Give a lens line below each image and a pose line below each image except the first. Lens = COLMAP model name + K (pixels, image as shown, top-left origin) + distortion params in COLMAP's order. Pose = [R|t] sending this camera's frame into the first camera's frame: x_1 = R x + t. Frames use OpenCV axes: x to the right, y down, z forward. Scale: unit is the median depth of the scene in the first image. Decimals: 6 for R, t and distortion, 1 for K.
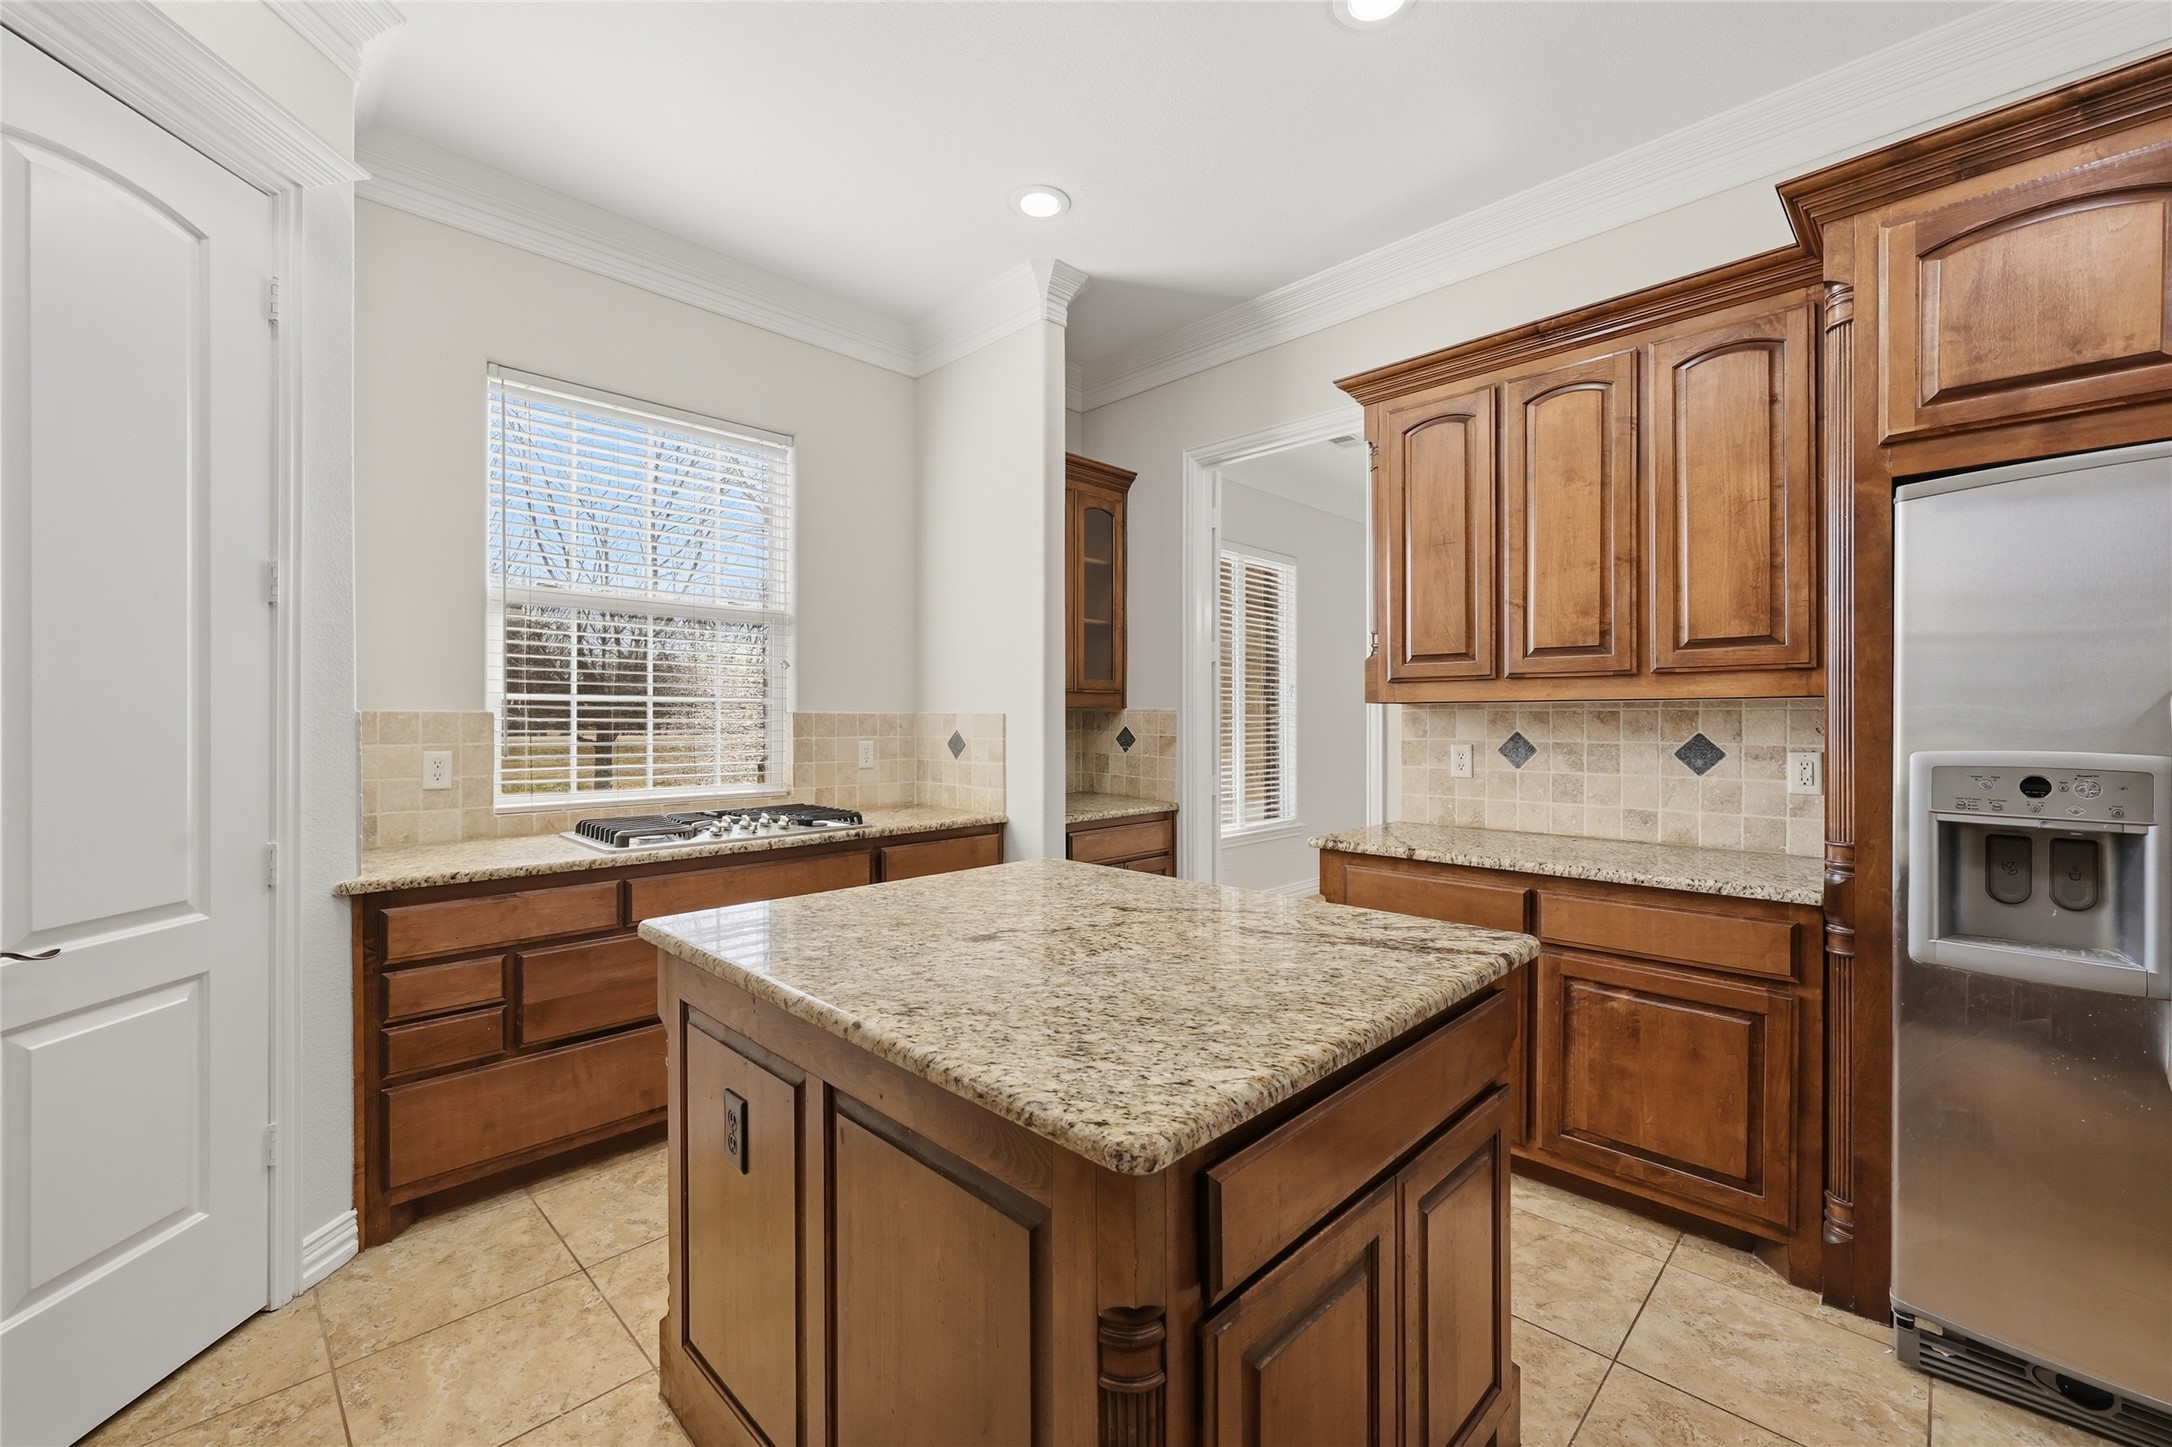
lens RADIAL K [[890.8, 0, 1084.4], [0, 890.8, 720.1], [0, 0, 1]] dist [-0.000449, 0.000016]
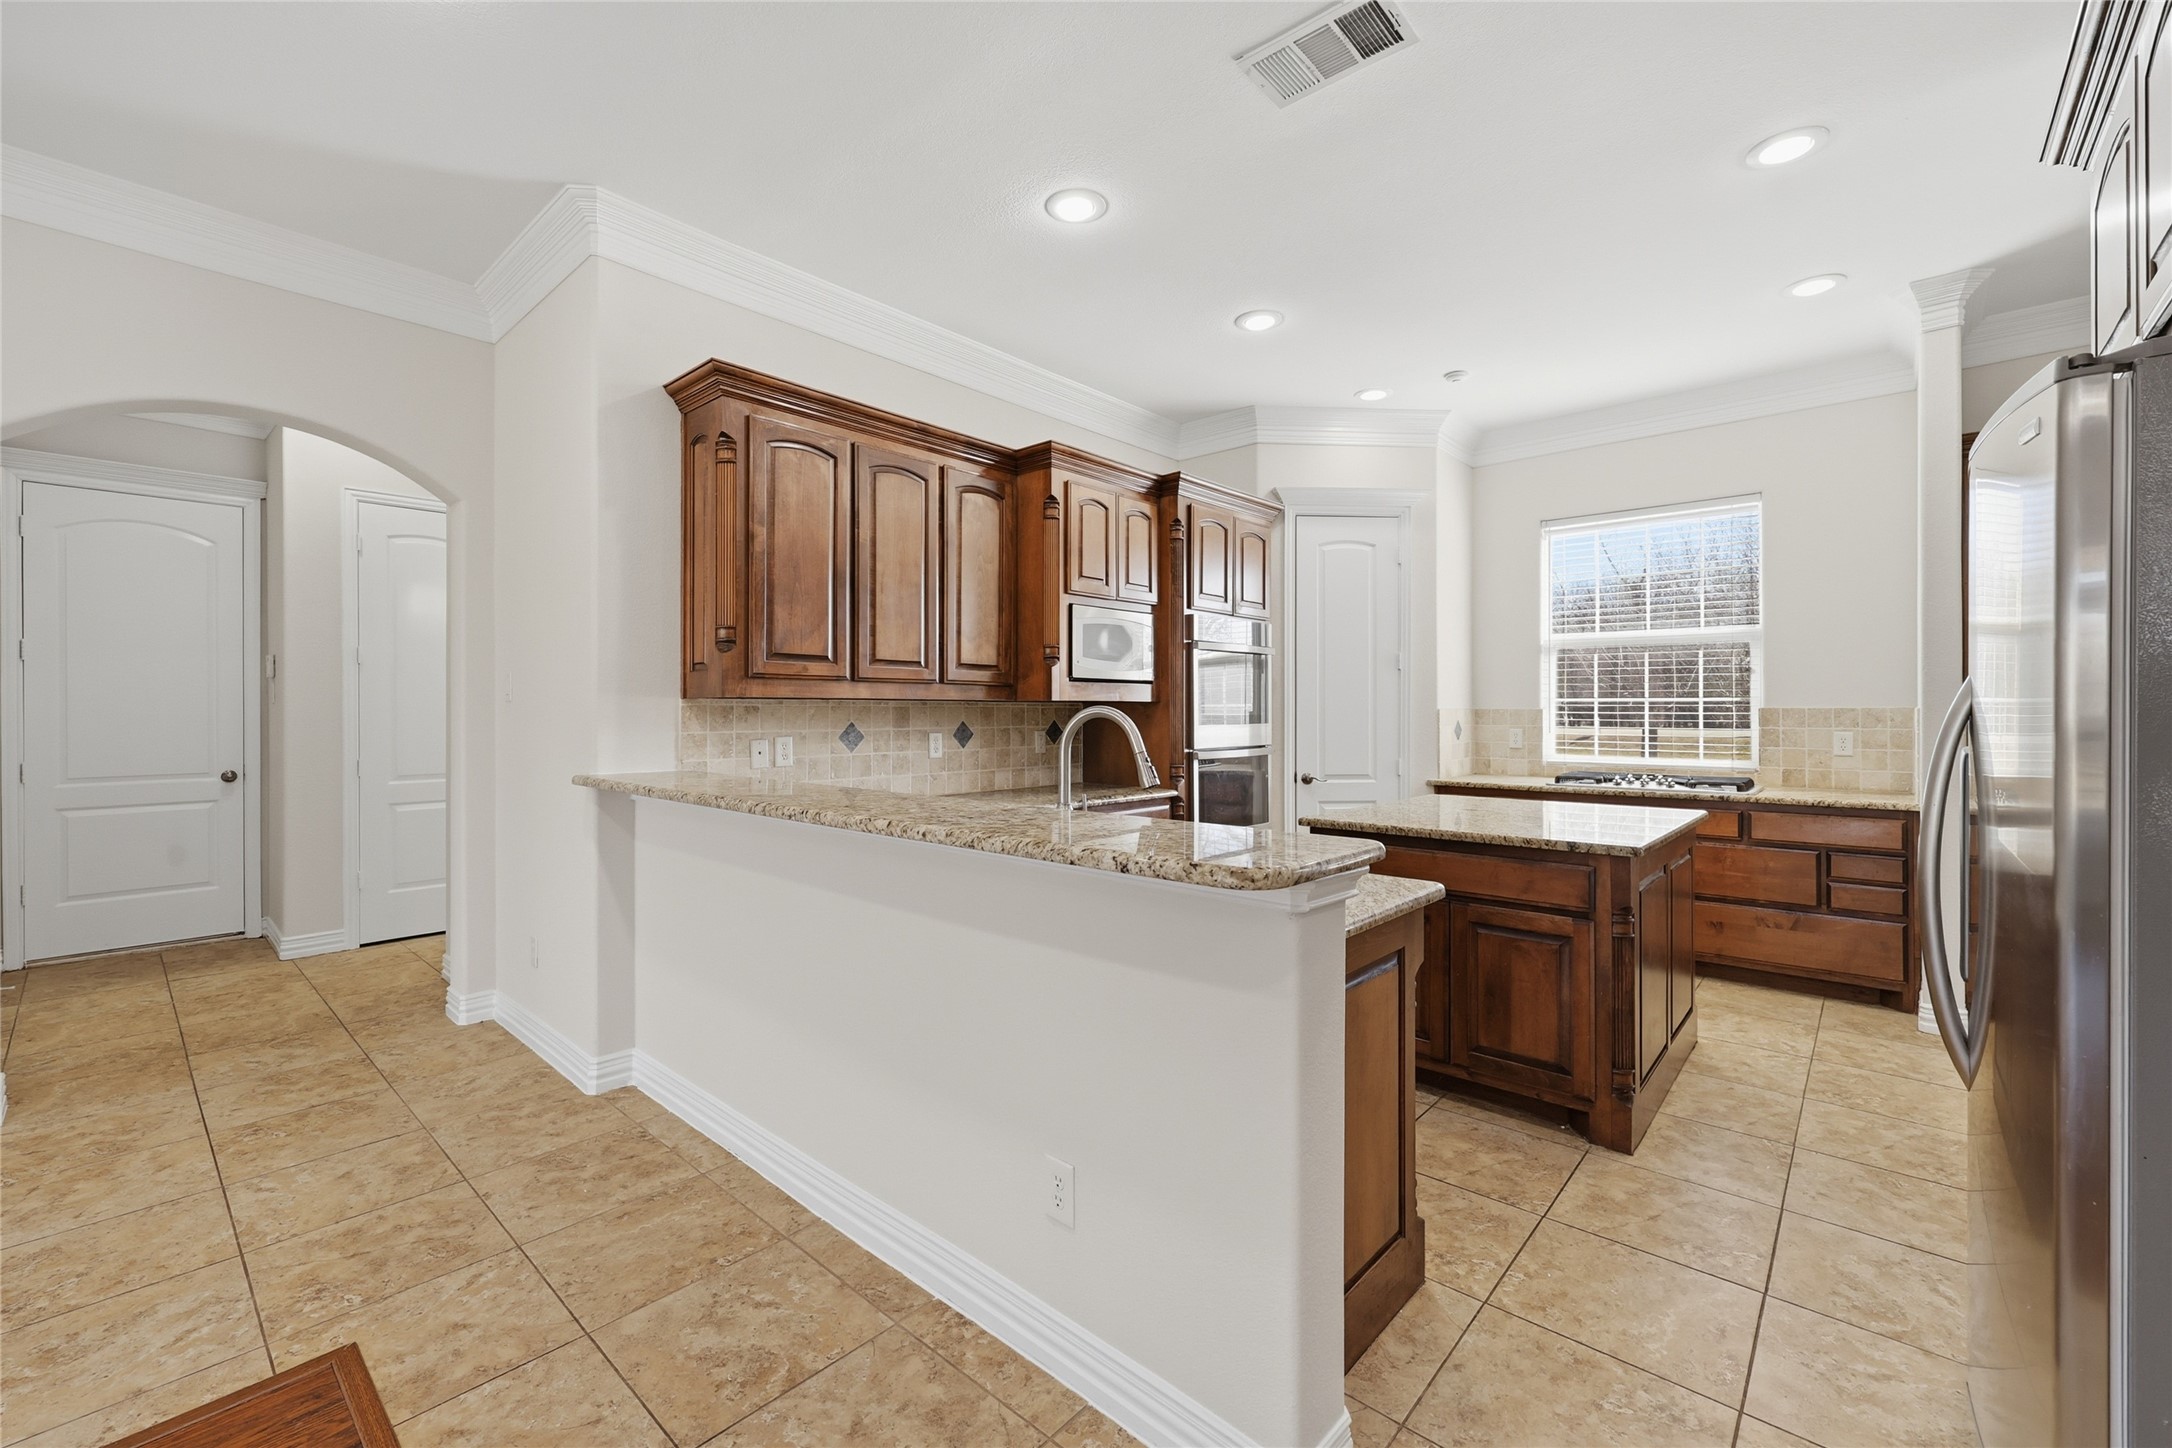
lens RADIAL K [[890.8, 0, 1085.2], [0, 890.8, 718.0], [0, 0, 1]] dist [-0.000449, 0.000016]
pose [[0.048264, 0.002477, -0.998832, 0.909306], [-0.004281, 0.999988, 0.002273, 0.007211], [0.998825, 0.004166, 0.048274, -0.033585]]
